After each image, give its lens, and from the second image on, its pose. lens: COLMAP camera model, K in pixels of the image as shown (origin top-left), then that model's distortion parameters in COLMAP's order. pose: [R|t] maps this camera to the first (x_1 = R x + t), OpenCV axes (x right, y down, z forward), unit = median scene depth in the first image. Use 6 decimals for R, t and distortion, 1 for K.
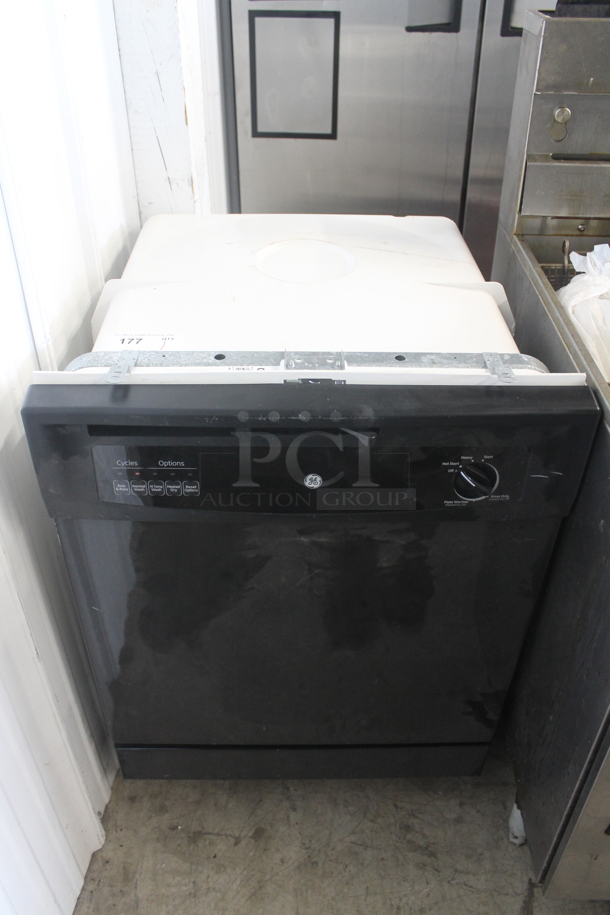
lens RADIAL K [[787.7, 0, 300.4], [0, 787.7, 454.8], [0, 0, 1]] dist [-0.168169, 0.120795]
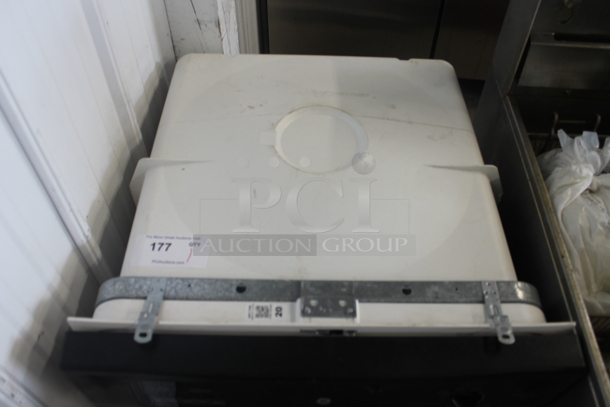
lens RADIAL K [[525.1, 0, 301.9], [0, 525.1, 204.9], [0, 0, 1]] dist [-0.168169, 0.120795]
pose [[0.999729, 0.022979, -0.003676, -0.017871], [-0.021461, 0.971474, 0.236172, -0.390078], [0.008999, -0.236029, 0.971704, 0.313046]]
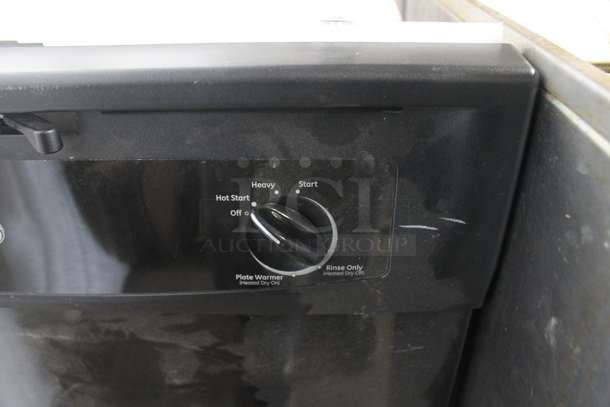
lens RADIAL K [[525.1, 0, 302.0], [0, 525.1, 201.7], [0, 0, 1]] dist [-0.168169, 0.120795]
pose [[0.998941, 0.006319, -0.045579, 0.230710], [-0.011560, 0.993223, -0.115648, 0.047710], [0.044539, 0.116052, 0.992244, 0.615096]]
